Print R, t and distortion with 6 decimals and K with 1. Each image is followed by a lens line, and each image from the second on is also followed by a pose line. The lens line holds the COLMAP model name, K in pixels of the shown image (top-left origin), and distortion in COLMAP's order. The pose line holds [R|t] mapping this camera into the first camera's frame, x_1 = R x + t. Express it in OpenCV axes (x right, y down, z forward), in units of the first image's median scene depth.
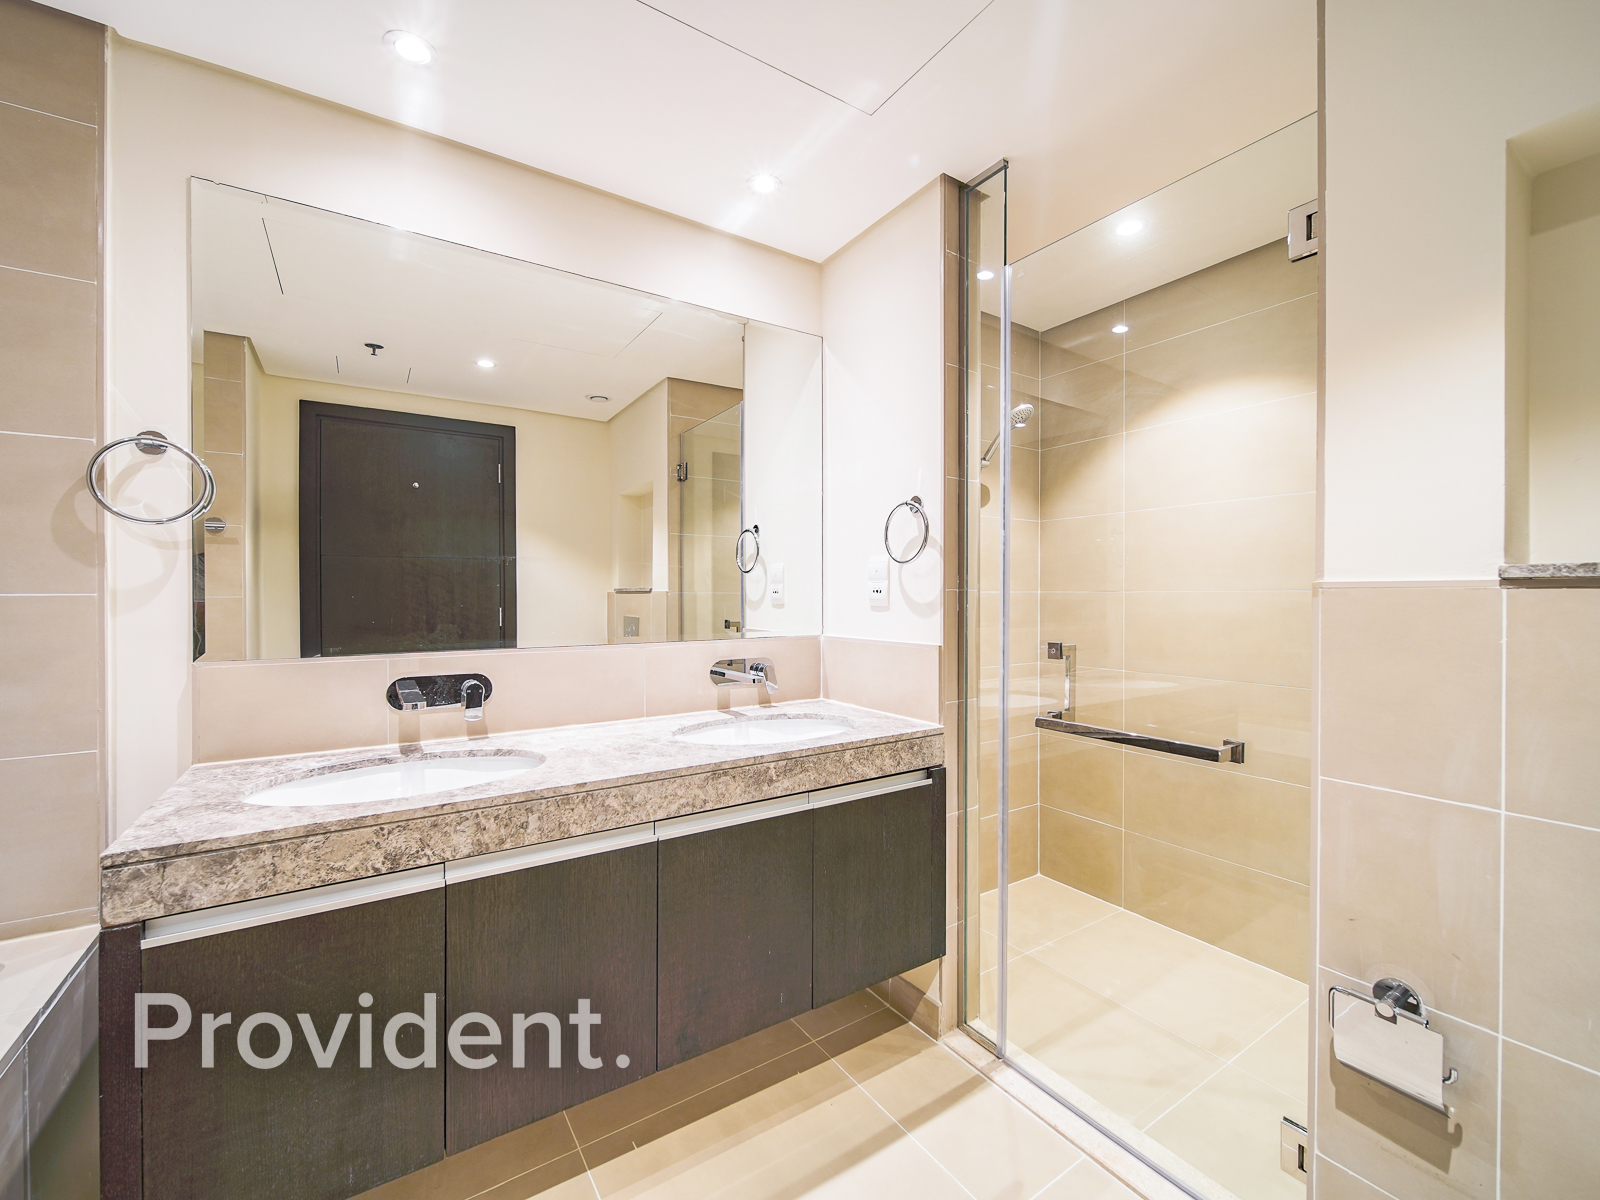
lens RADIAL K [[663.7, 0, 800.0], [0, 663.7, 600.0], [0, 0, 1]] dist [-0.000580, -0.000185]
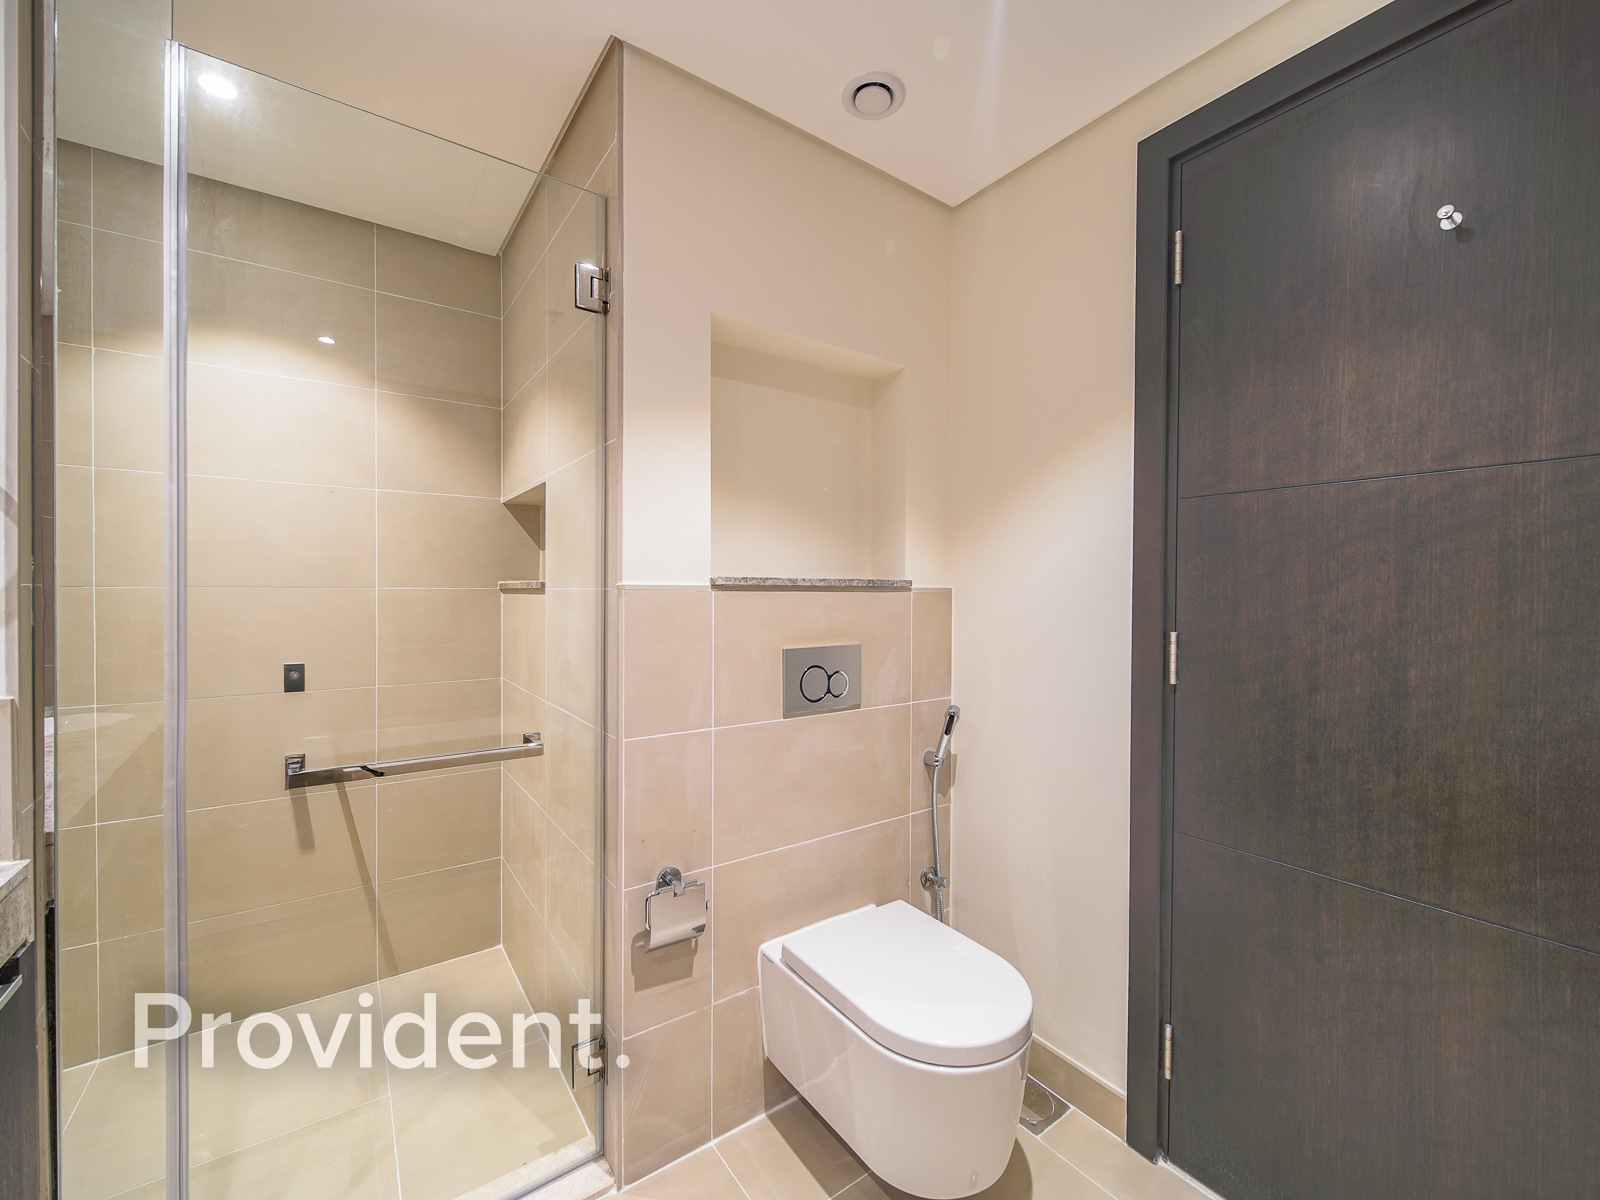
lens RADIAL K [[663.7, 0, 800.0], [0, 663.7, 600.0], [0, 0, 1]] dist [-0.000580, -0.000185]
pose [[-0.038710, -0.006278, 0.999231, -0.568692], [0.001763, 0.999978, 0.006351, -0.004868], [-0.999249, 0.002007, -0.038698, 0.849622]]
